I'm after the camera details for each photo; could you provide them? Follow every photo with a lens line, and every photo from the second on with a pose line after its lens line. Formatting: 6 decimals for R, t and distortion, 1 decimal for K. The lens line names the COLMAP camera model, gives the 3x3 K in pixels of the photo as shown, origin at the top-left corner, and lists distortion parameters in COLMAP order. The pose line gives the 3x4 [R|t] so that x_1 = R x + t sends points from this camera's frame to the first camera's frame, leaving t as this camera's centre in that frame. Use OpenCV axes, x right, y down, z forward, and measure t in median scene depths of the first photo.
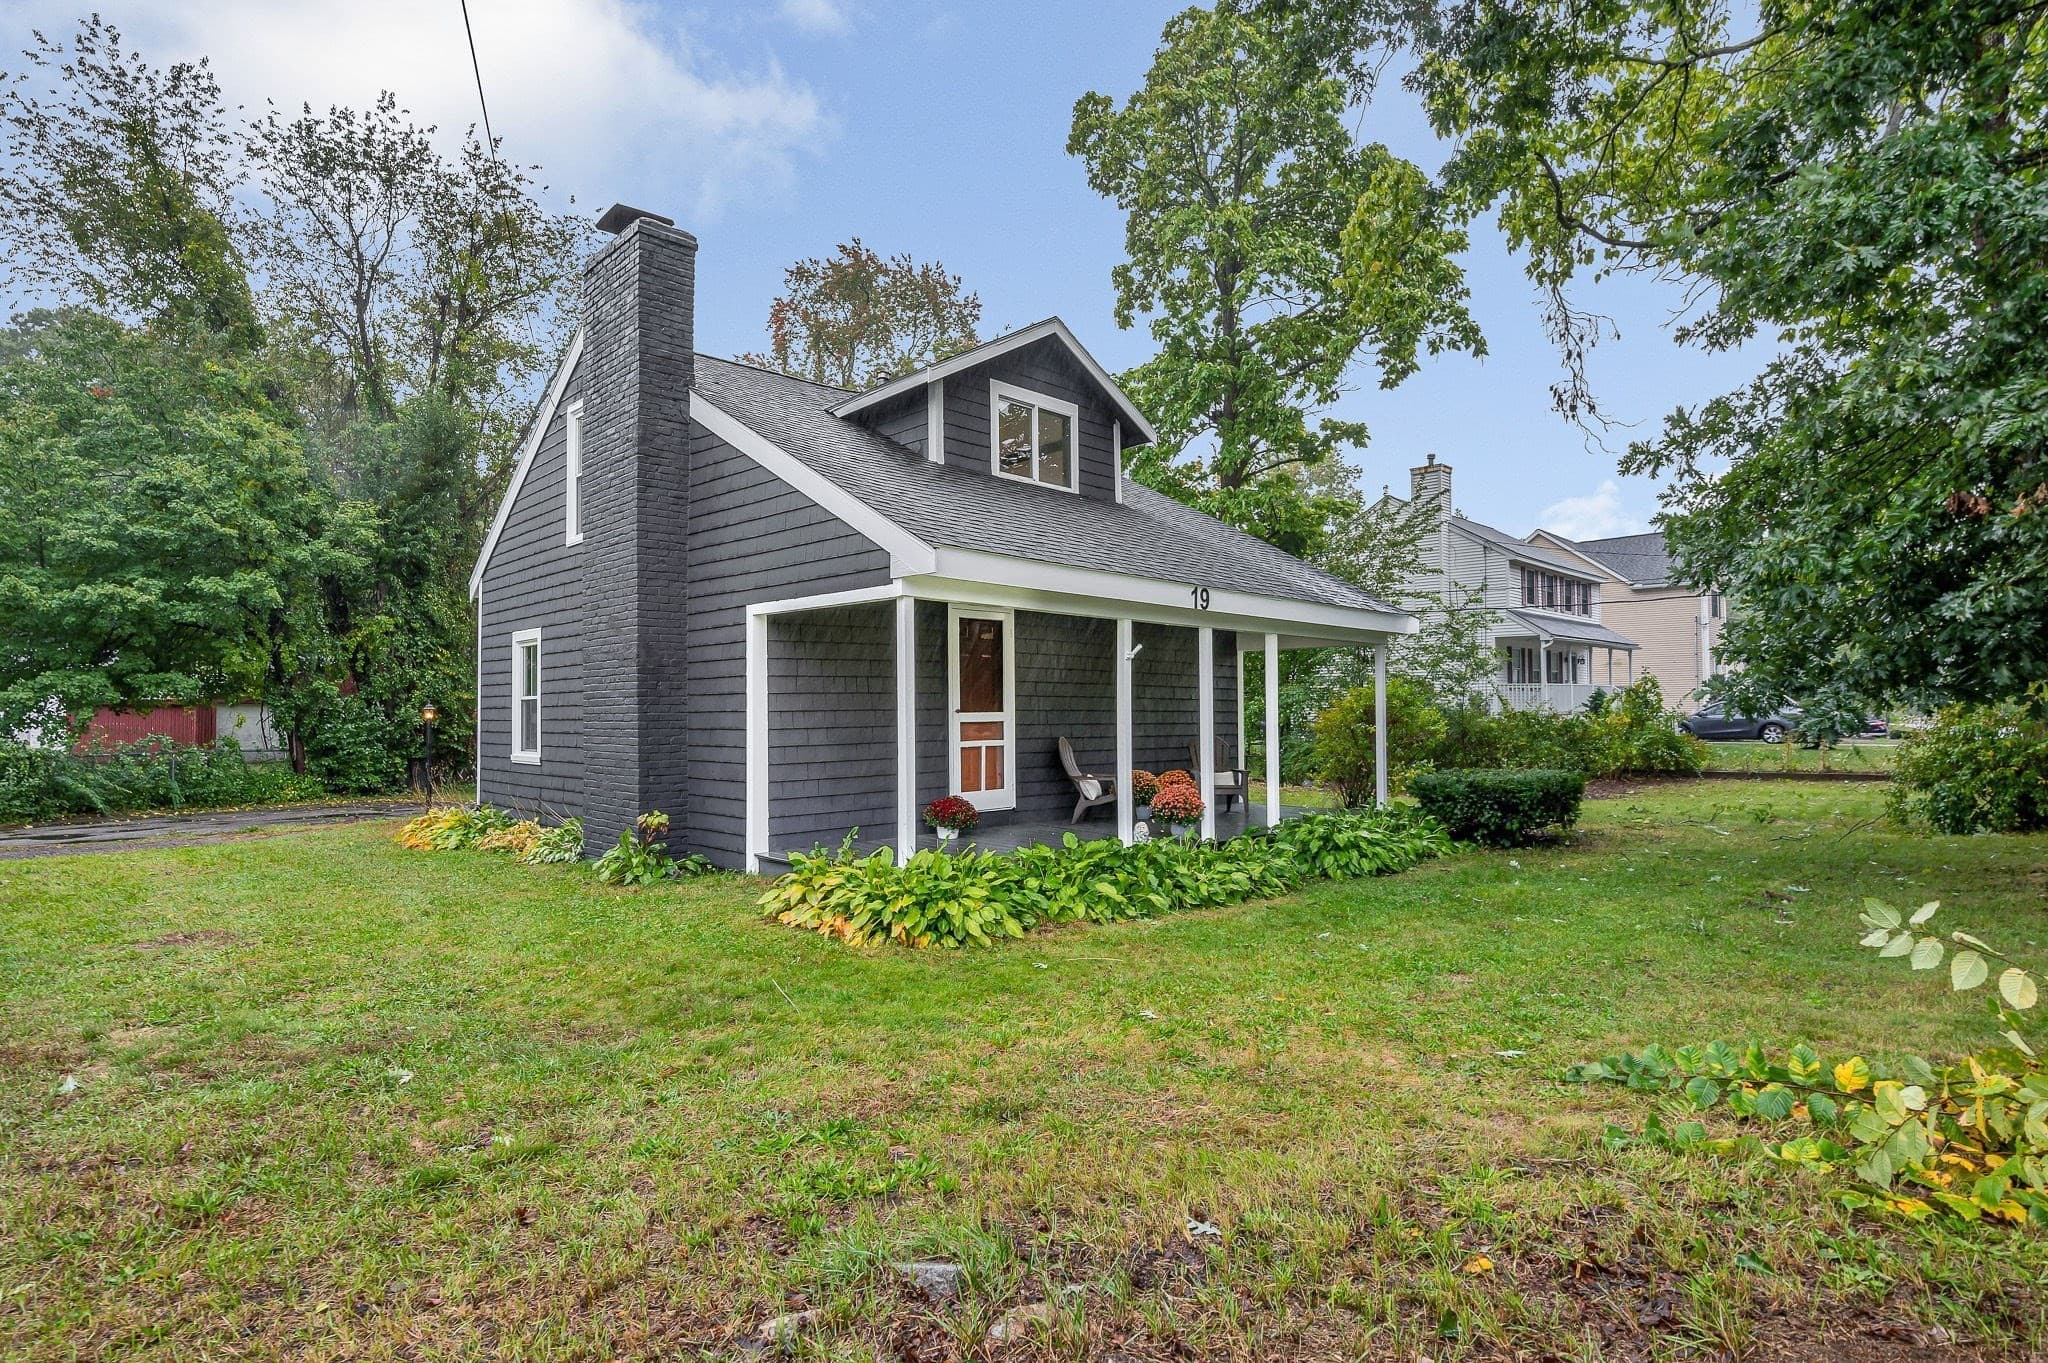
lens RADIAL K [[1003.2, 0, 1013.3], [0, 1003.2, 684.3], [0, 0, 1]] dist [0.000091, -0.000062]
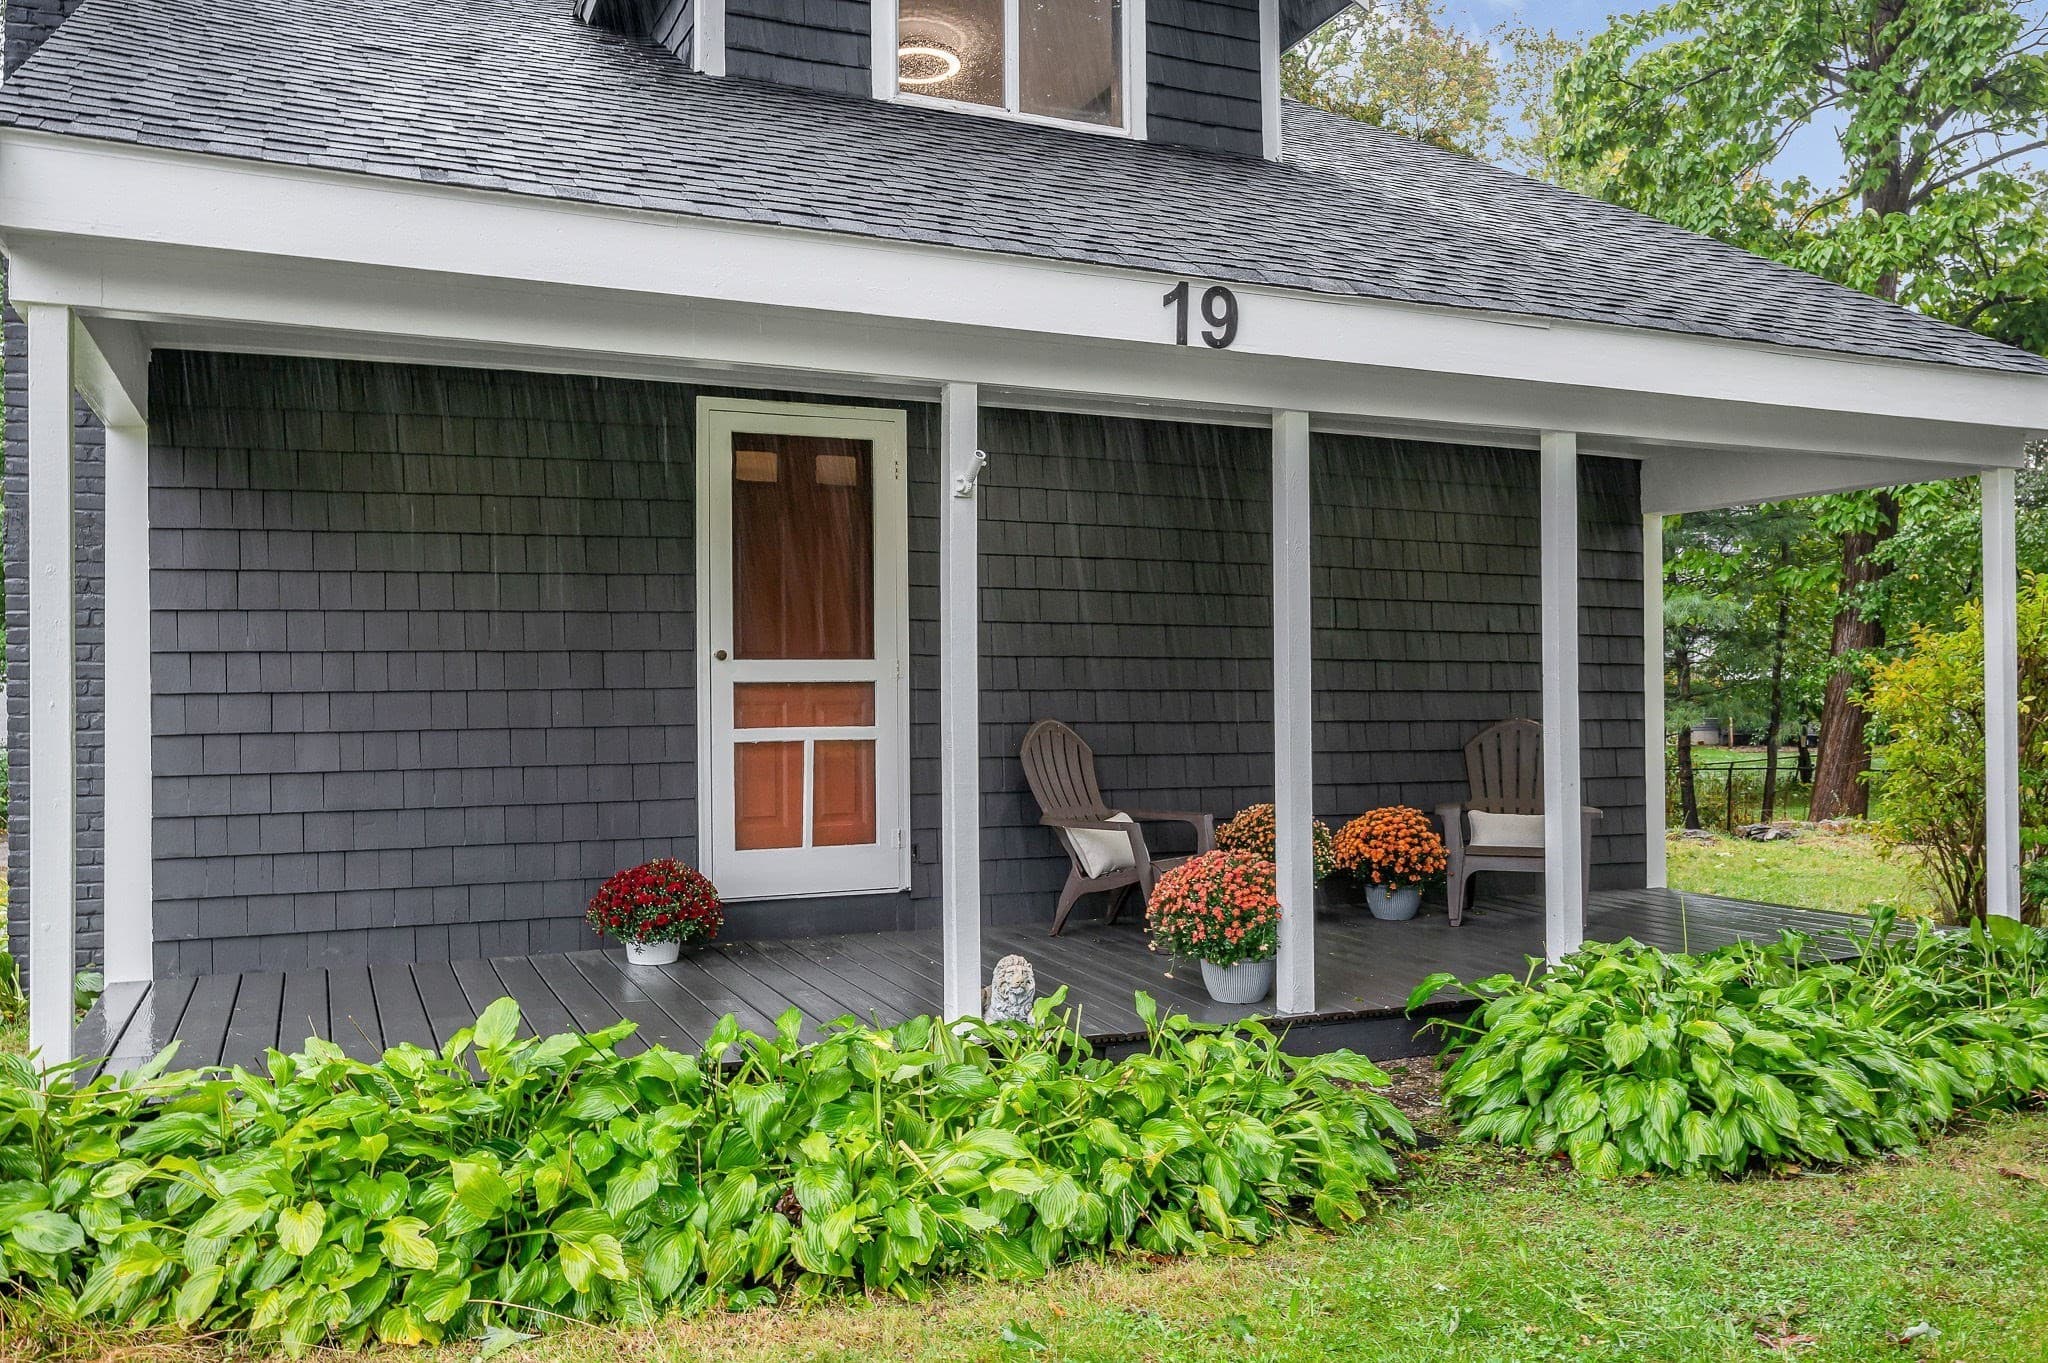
lens RADIAL K [[1569.3, 0, 1047.4], [0, 1569.3, 669.9], [0, 0, 1]] dist [-0.002309, 0.001426]
pose [[0.937808, -0.007528, -0.347073, 0.262262], [0.012216, 0.999861, 0.011322, 0.023953], [0.346940, -0.014858, 0.937770, 0.384063]]
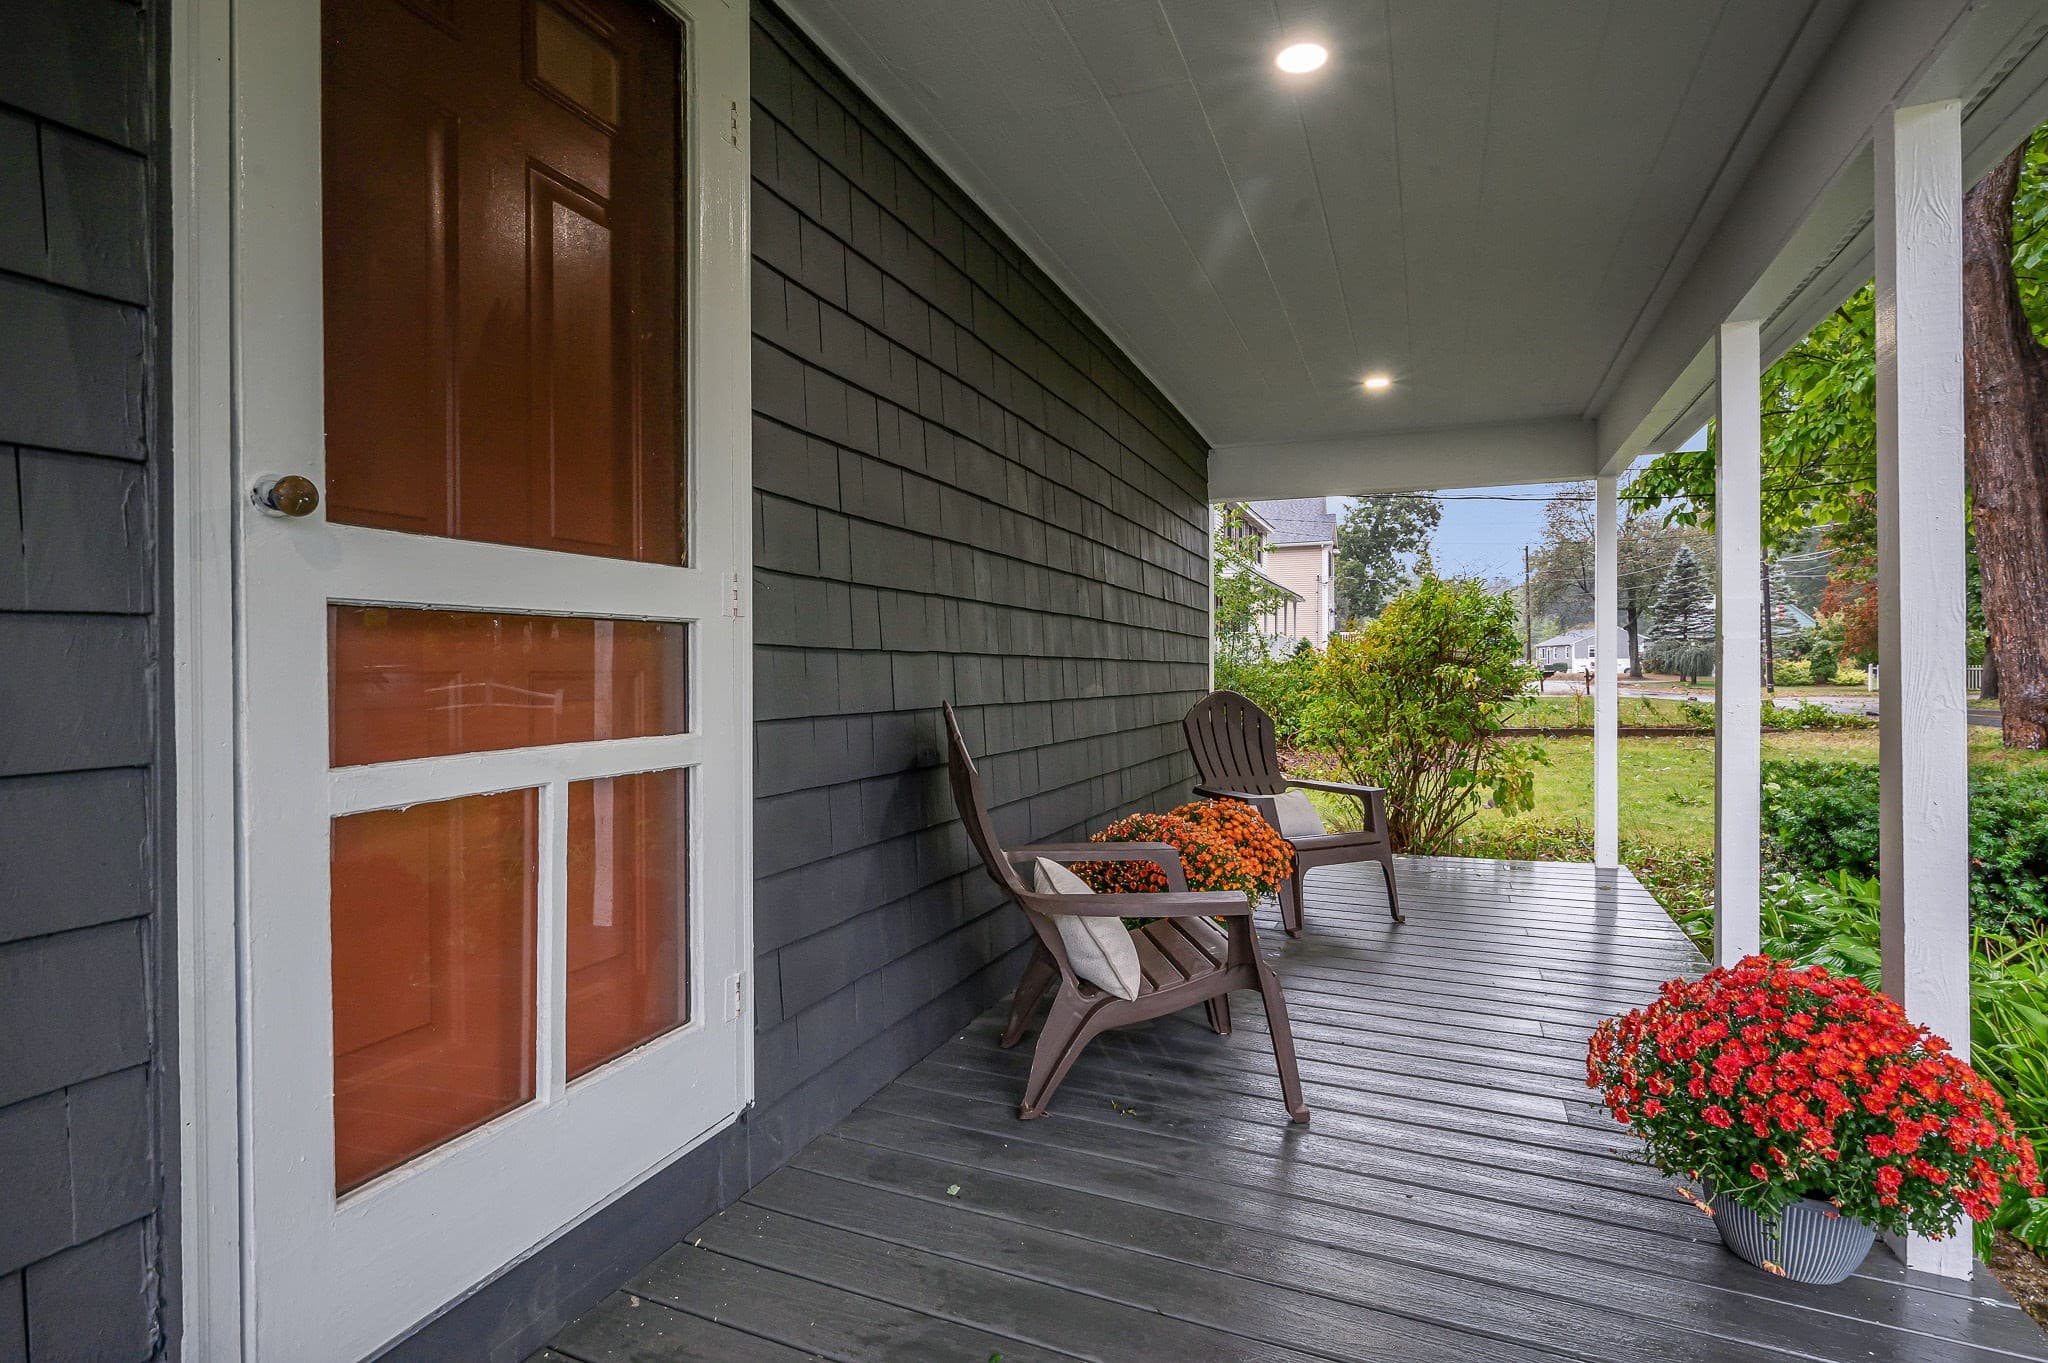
lens RADIAL K [[951.7, 0, 933.3], [0, 951.7, 680.6], [0, 0, 1]] dist [-0.000368, -0.000202]
pose [[0.953022, 0.000005, 0.302901, -0.016959], [-0.012649, 0.999128, 0.039781, 0.036985], [-0.302637, -0.041743, 0.952191, 0.773402]]
